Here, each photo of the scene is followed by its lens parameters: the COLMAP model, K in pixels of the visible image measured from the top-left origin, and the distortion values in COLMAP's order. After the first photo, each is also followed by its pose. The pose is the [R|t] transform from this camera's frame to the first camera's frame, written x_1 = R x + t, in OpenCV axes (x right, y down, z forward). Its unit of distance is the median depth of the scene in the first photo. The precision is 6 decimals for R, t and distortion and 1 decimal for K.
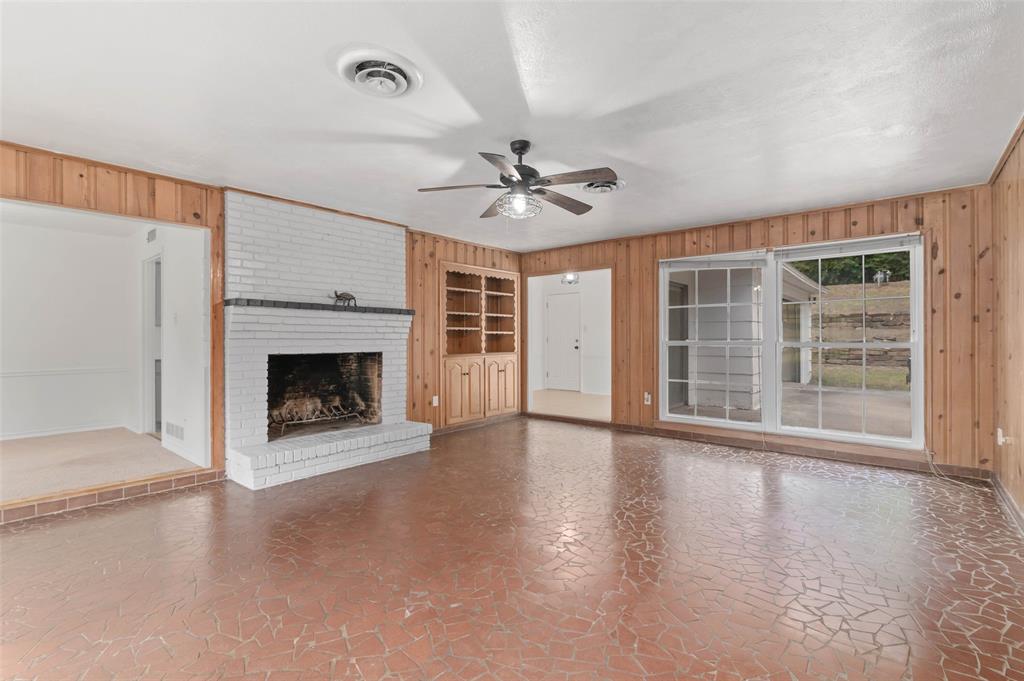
lens RADIAL K [[468.5, 0, 515.6], [0, 468.5, 337.1], [0, 0, 1]] dist [-0.000540, -0.000045]
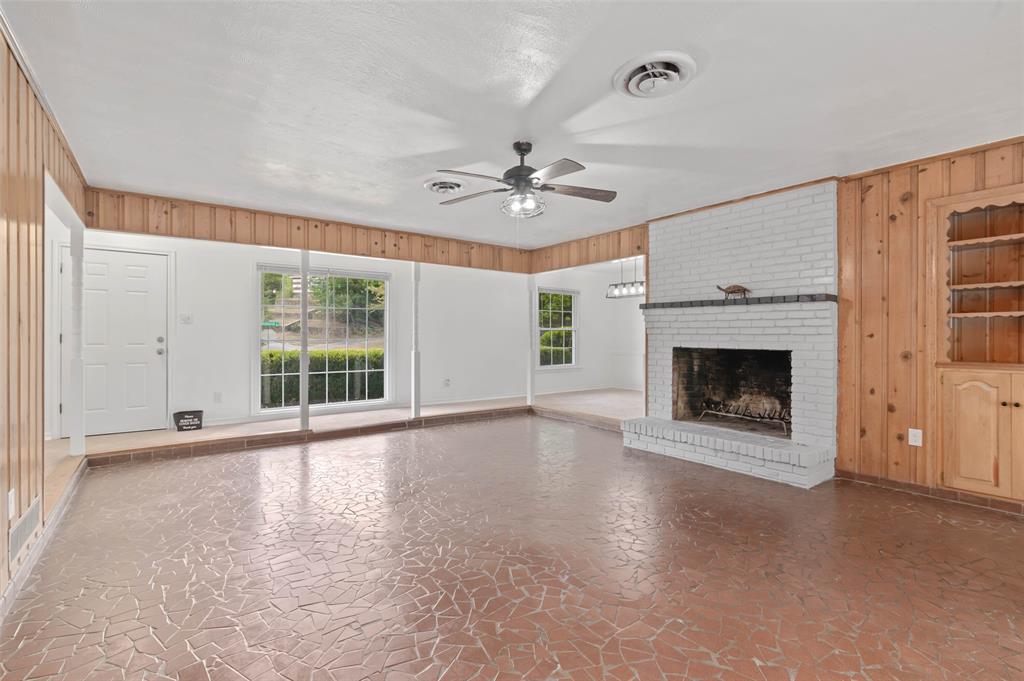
lens RADIAL K [[468.5, 0, 515.6], [0, 468.5, 337.1], [0, 0, 1]] dist [-0.000540, -0.000045]
pose [[-0.226156, 0.004920, -0.974079, 0.624760], [0.002575, 0.999987, 0.004453, 0.004209], [0.974088, -0.001501, -0.226166, 0.747025]]
